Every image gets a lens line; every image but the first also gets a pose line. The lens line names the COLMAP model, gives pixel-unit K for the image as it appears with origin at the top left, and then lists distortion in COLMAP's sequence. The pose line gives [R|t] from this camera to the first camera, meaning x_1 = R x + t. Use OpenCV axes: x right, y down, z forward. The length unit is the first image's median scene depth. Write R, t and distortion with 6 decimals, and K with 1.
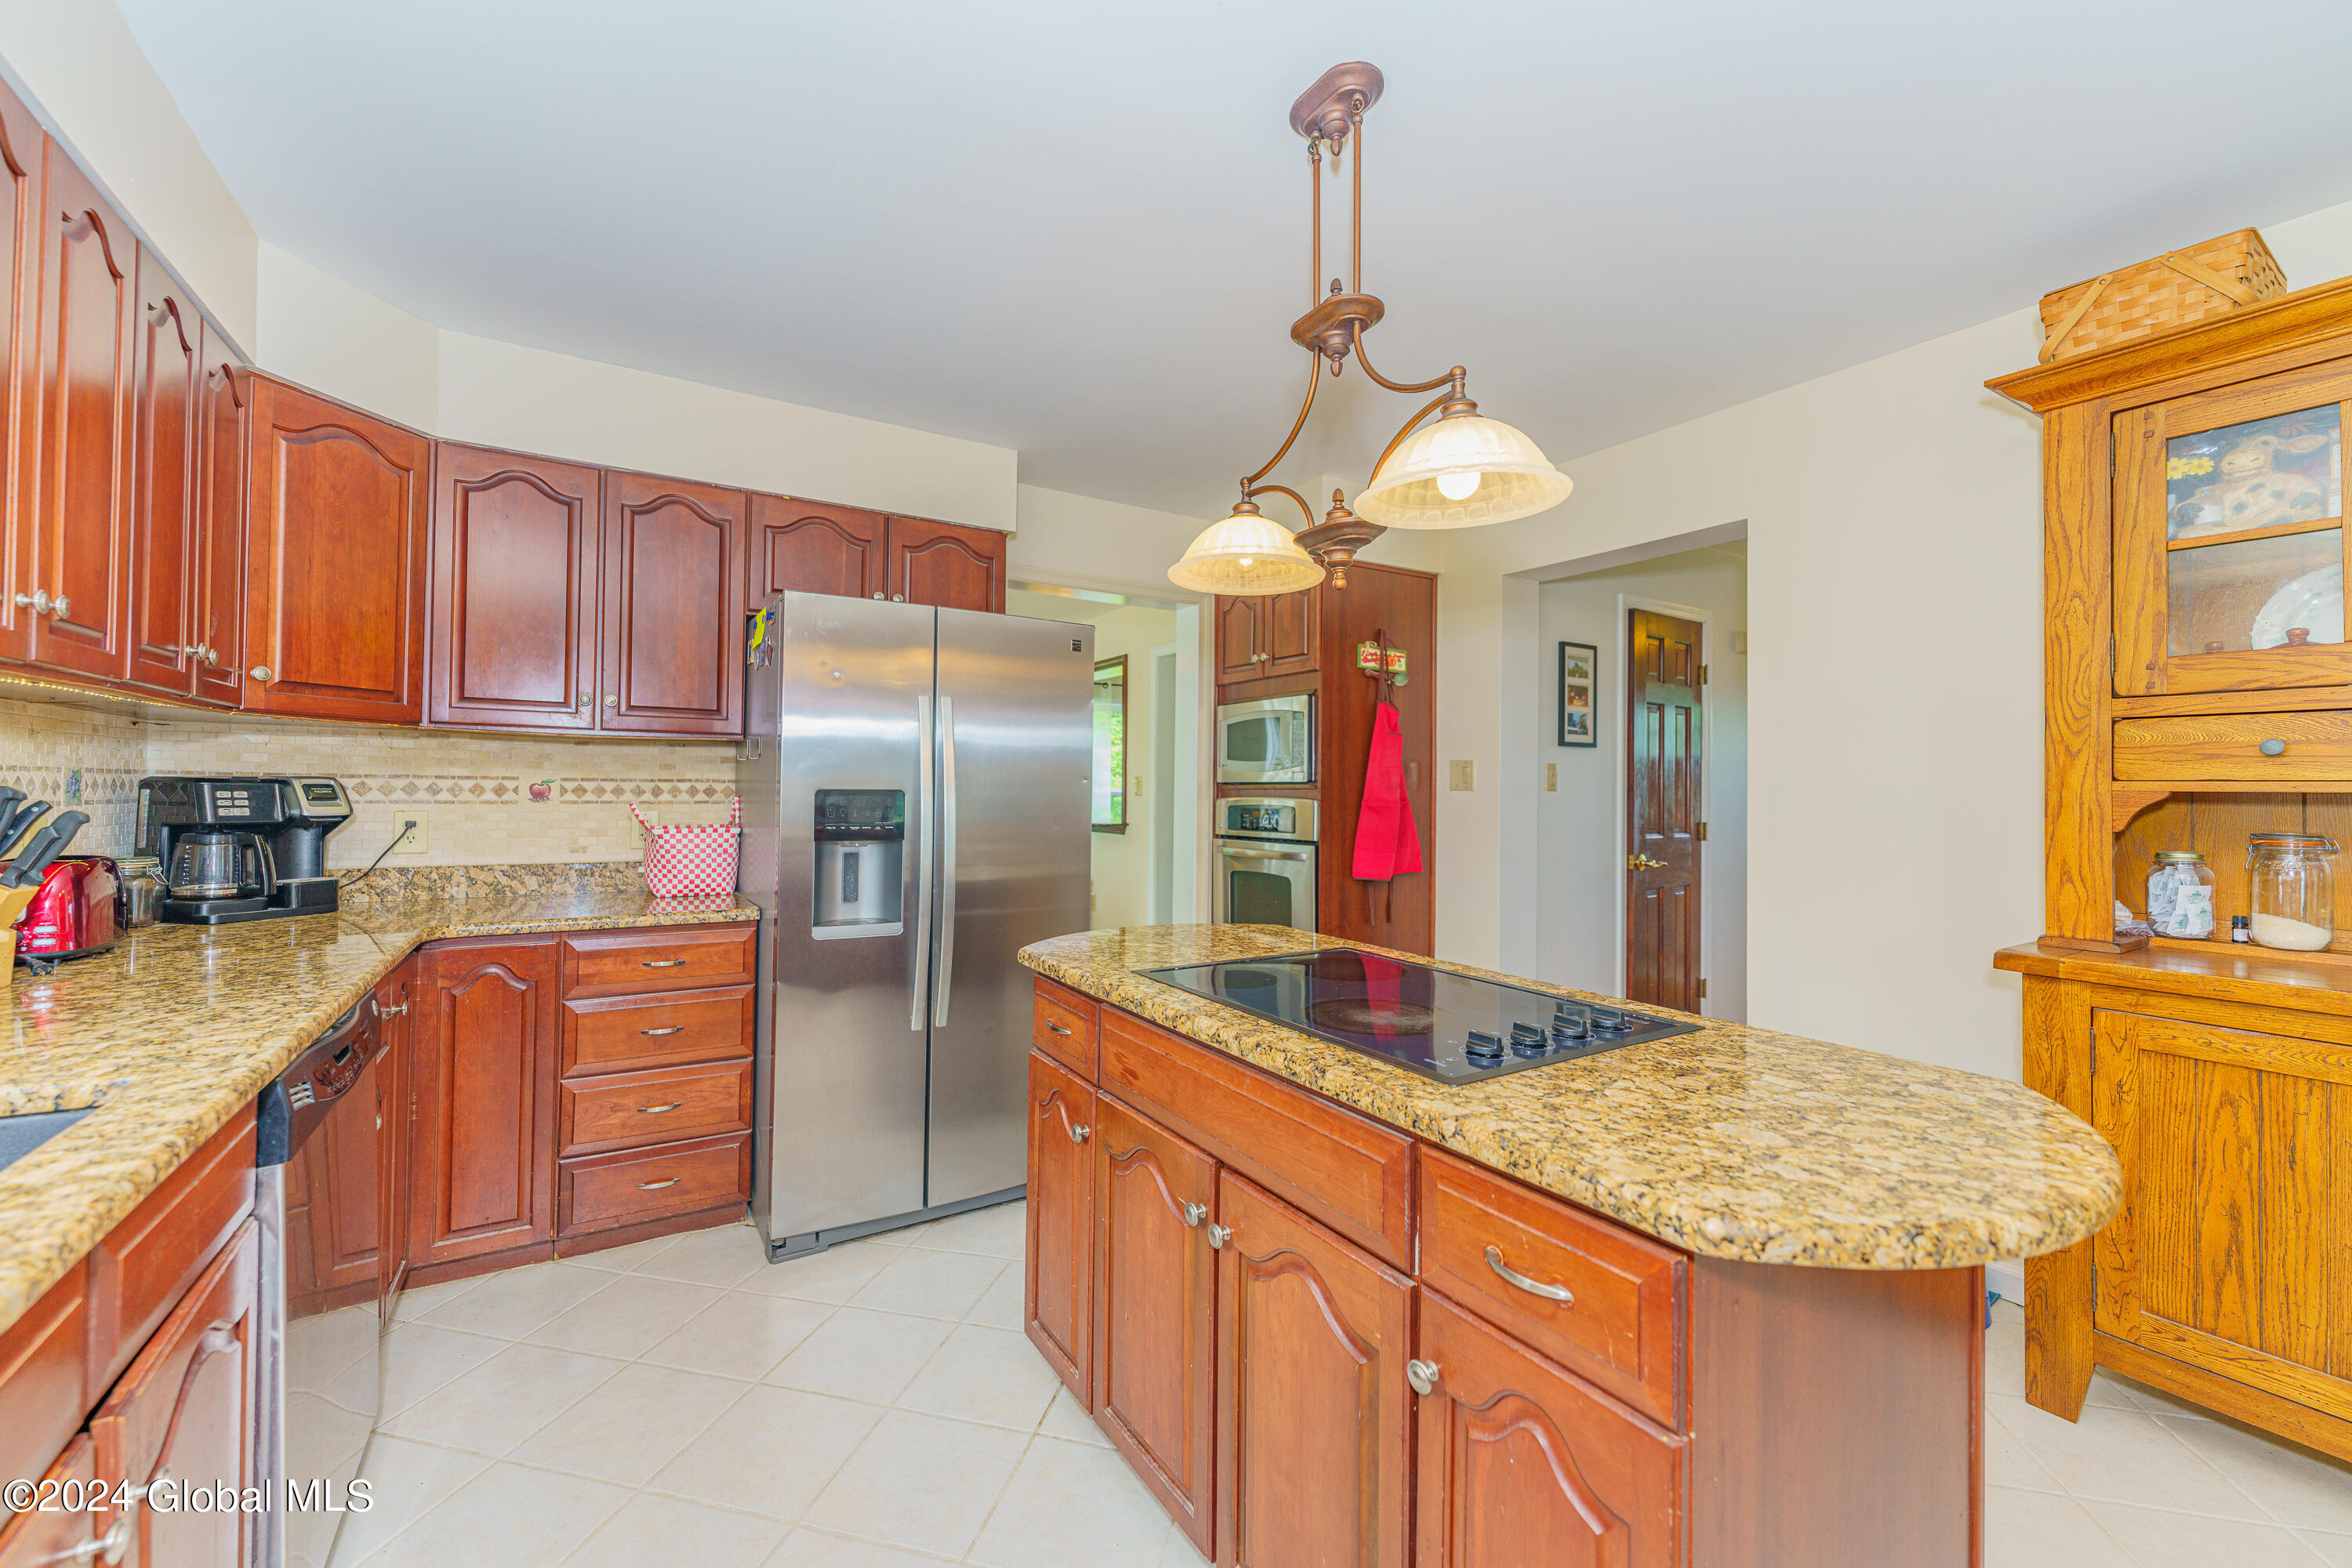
lens RADIAL K [[948.8, 0, 1176.0], [0, 948.8, 784.0], [0, 0, 1]] dist [0.002294, 0.000078]
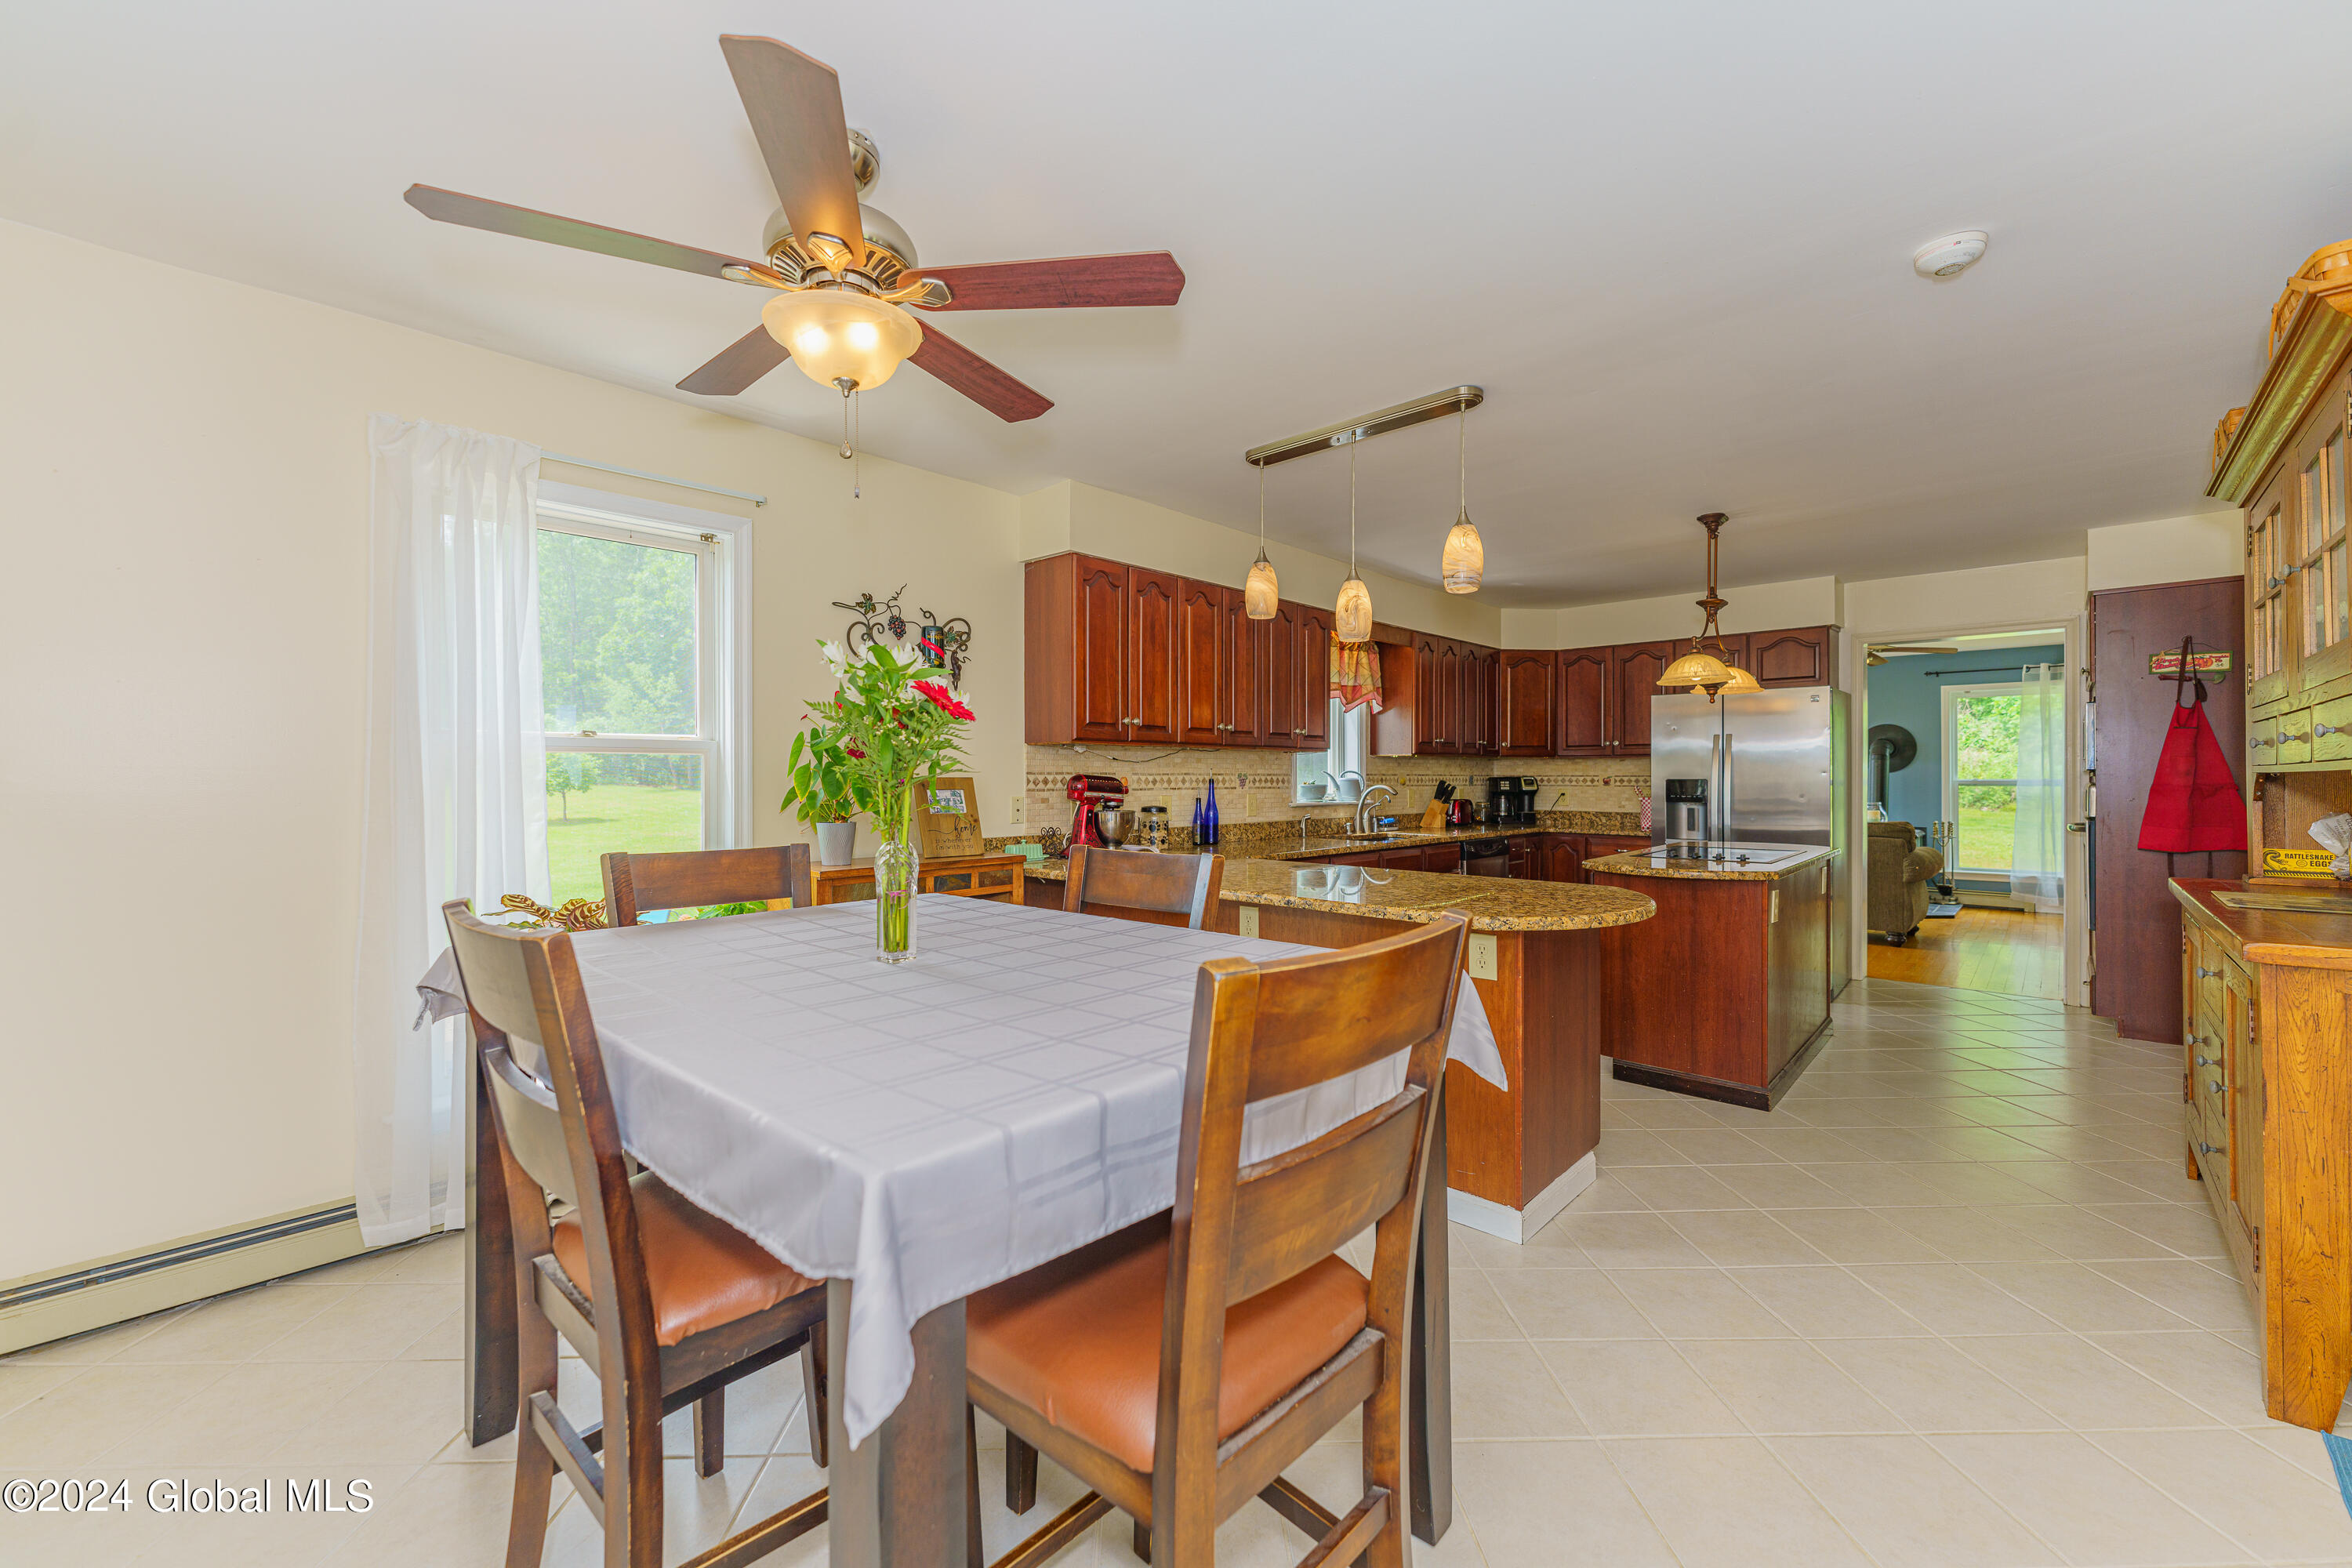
lens RADIAL K [[948.8, 0, 1176.0], [0, 948.8, 784.0], [0, 0, 1]] dist [0.002294, 0.000078]
pose [[0.266207, -0.005261, -0.963902, 1.527664], [0.010181, 0.999945, -0.002646, 0.011192], [0.963862, -0.009109, 0.266245, -0.766877]]
